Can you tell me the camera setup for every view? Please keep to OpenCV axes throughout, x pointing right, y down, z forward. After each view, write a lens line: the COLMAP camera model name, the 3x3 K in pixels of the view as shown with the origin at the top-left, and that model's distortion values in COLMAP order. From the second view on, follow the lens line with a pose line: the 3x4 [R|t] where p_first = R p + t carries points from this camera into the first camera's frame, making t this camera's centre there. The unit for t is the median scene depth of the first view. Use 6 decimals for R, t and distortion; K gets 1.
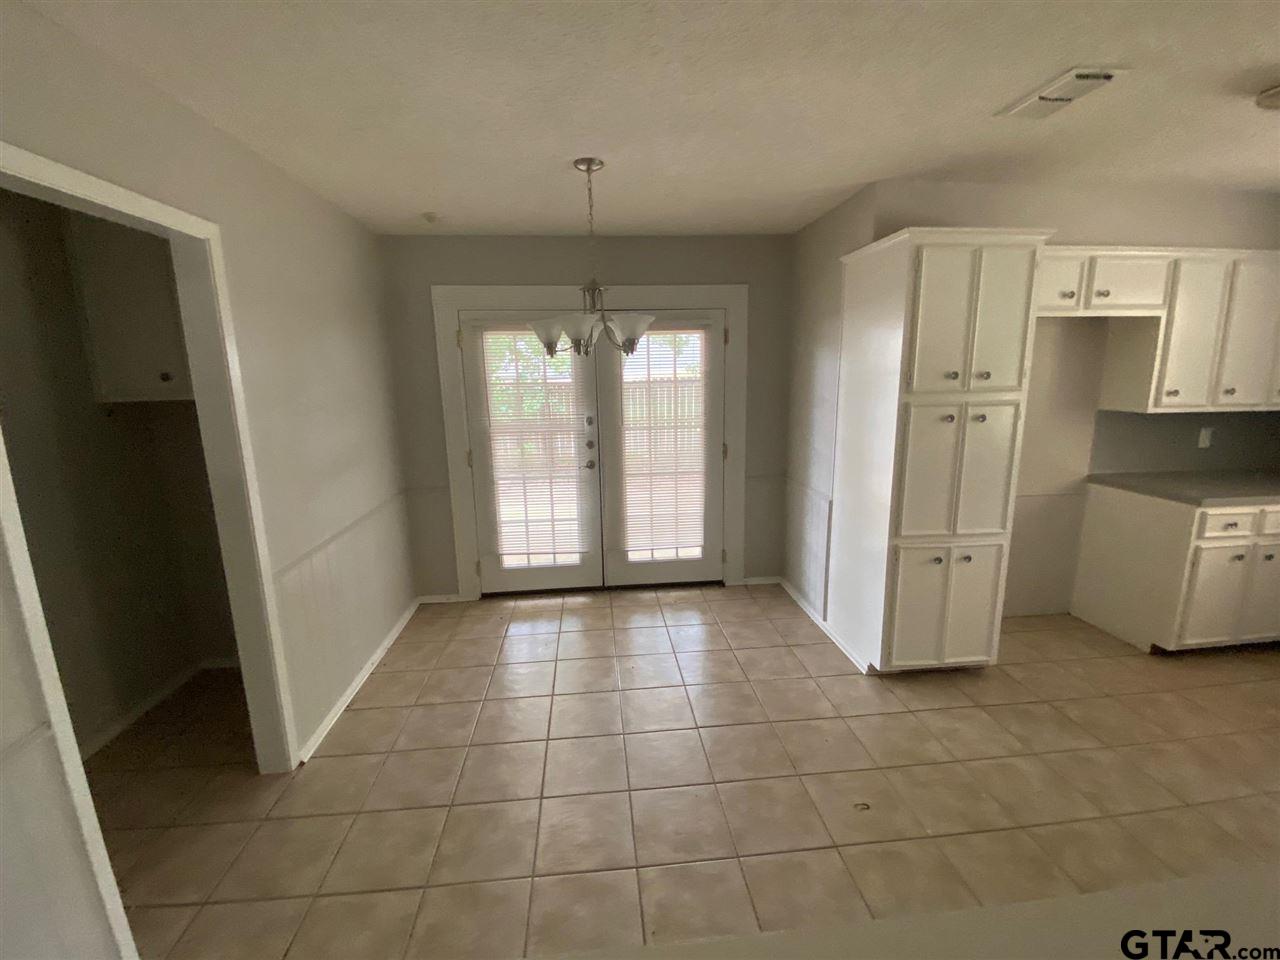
lens RADIAL K [[546.3, 0, 638.1], [0, 546.3, 476.0], [0, 0, 1]] dist [0.024357, -0.022703]
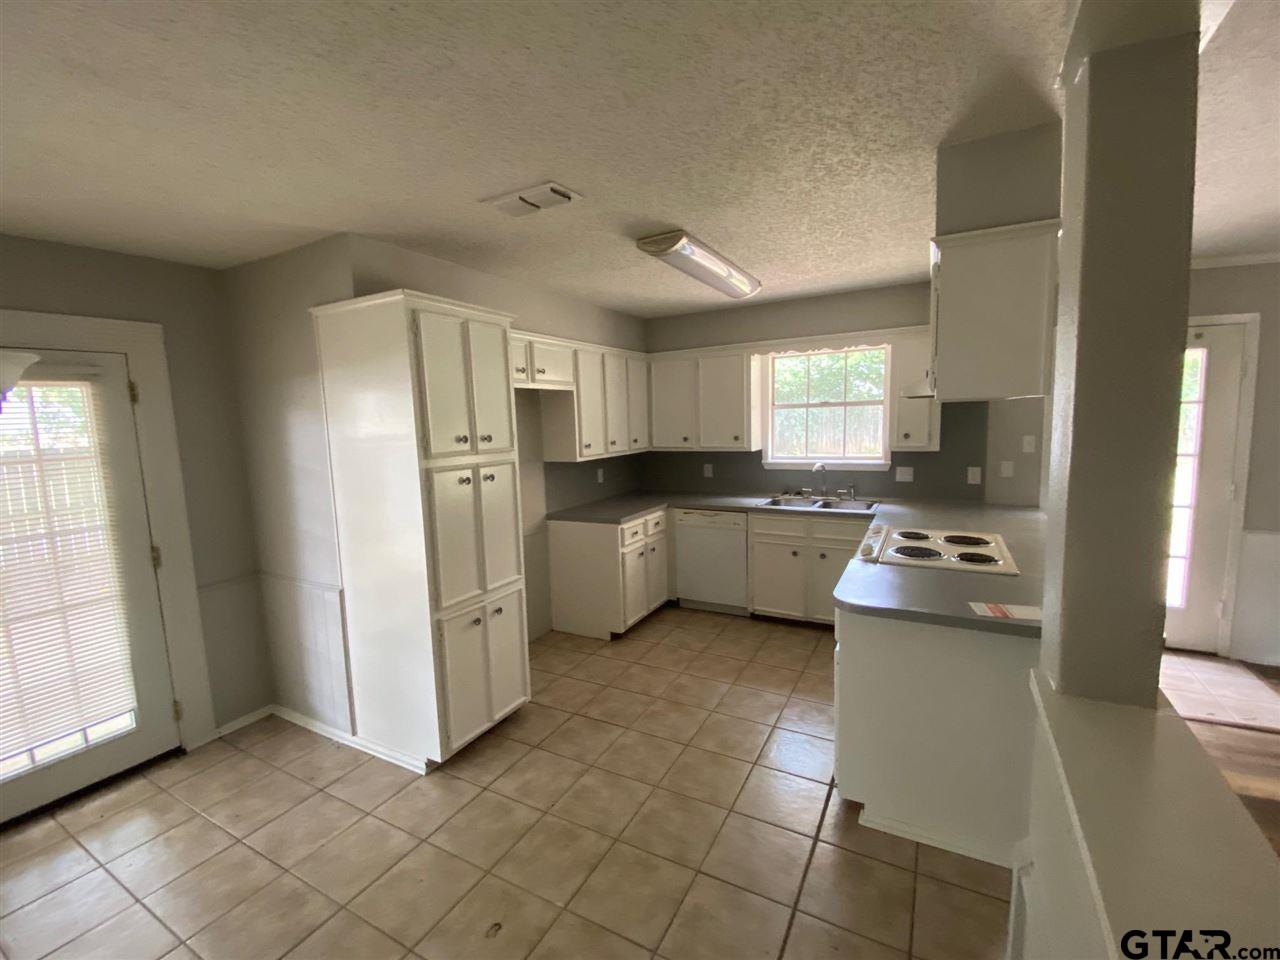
lens RADIAL K [[540.8, 0, 634.1], [0, 540.8, 476.1], [0, 0, 1]] dist [0.021284, -0.022152]
pose [[0.559461, -0.091190, 0.823825, -0.078068], [0.183798, 0.982833, -0.016027, -0.036135], [-0.808221, 0.160384, 0.566618, 0.162815]]
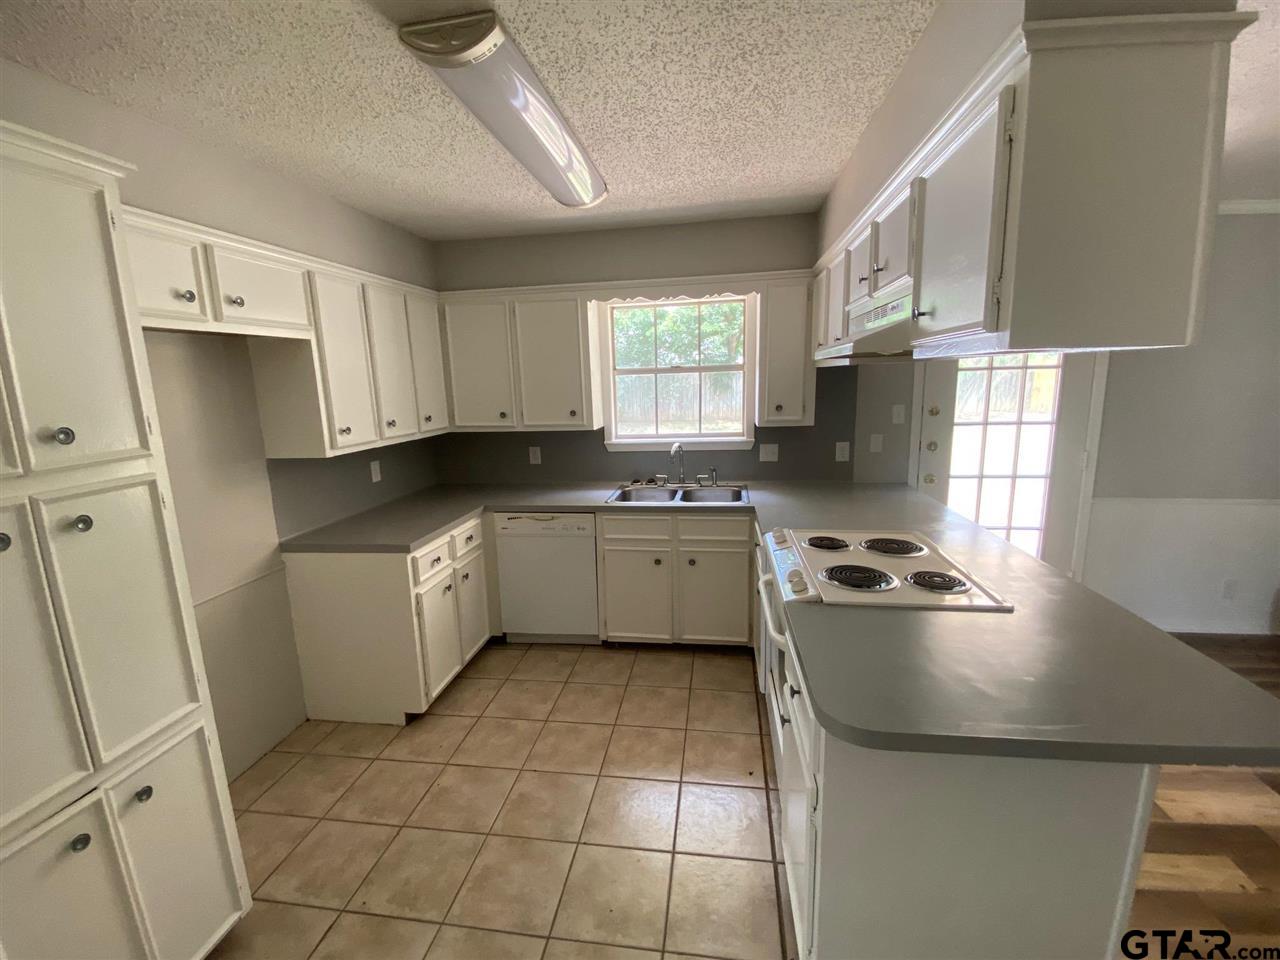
lens RADIAL K [[546.3, 0, 638.1], [0, 546.3, 476.0], [0, 0, 1]] dist [0.024357, -0.022703]
pose [[0.235152, -0.163117, 0.958173, 0.264319], [0.216059, 0.969925, 0.112093, -0.085367], [-0.947640, 0.180663, 0.263323, 0.372971]]
